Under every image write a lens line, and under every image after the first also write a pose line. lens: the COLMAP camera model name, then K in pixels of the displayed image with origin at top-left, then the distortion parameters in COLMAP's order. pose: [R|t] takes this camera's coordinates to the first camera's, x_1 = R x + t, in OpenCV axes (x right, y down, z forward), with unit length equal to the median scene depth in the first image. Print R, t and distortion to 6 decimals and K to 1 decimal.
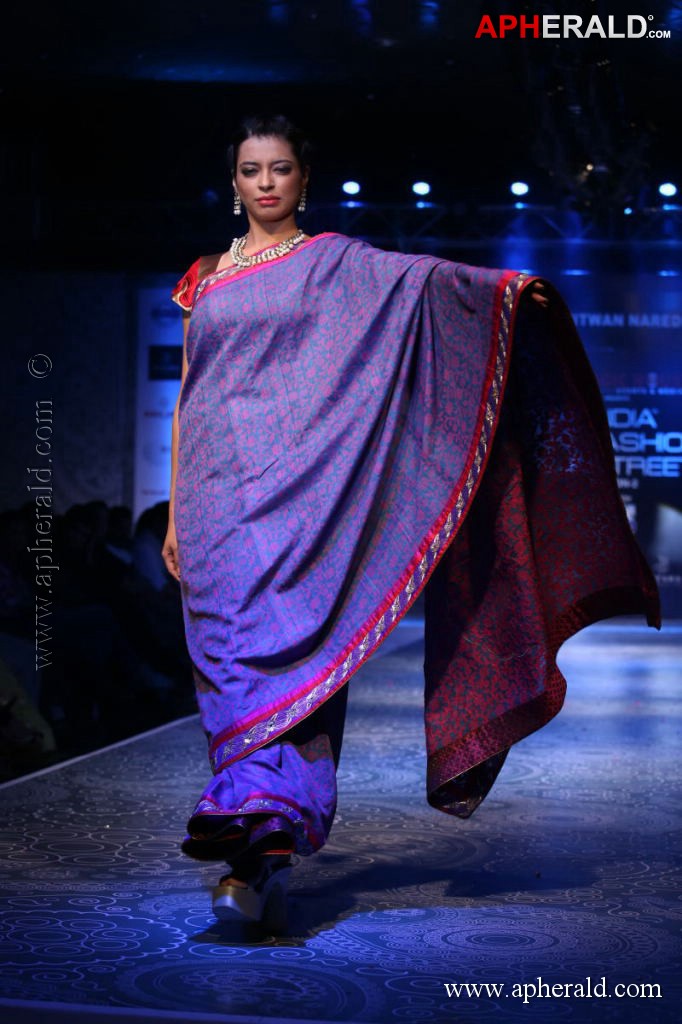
lens RADIAL K [[2161.9, 0, 343.8], [0, 2161.9, 506.9], [0, 0, 1]] dist [-0.132855, 0.000000]
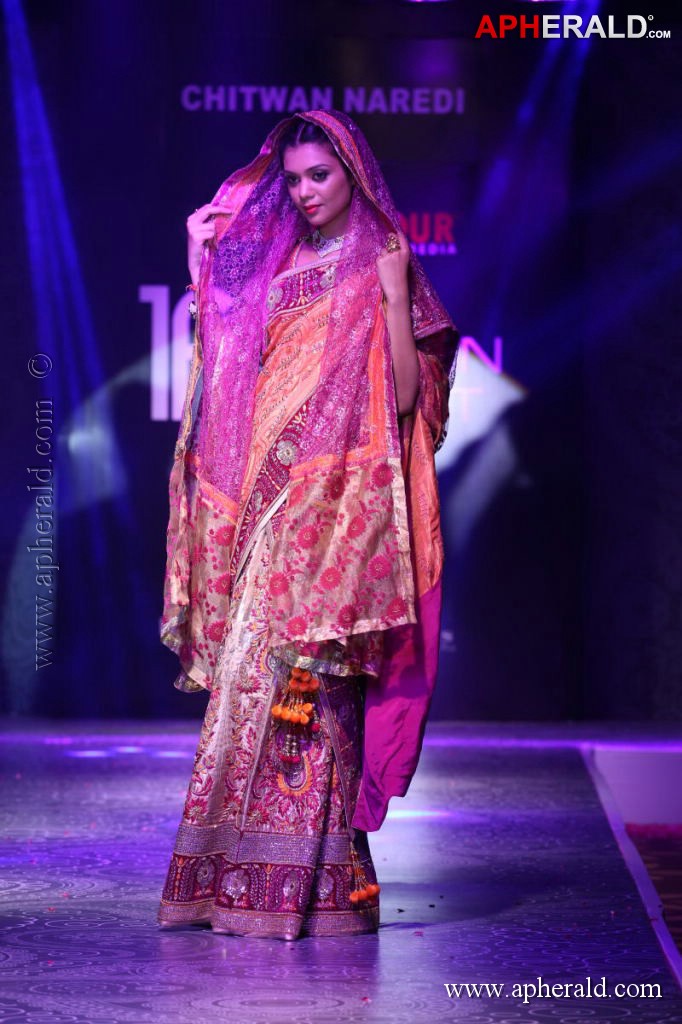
lens RADIAL K [[4616.0, 0, 344.6], [0, 4616.0, 503.9], [0, 0, 1]] dist [2.043118, 0.000000]
pose [[0.991228, -0.003741, 0.132108, -0.057122], [0.003318, 0.999989, 0.003420, -0.004178], [-0.132120, -0.002951, 0.991229, -0.337510]]
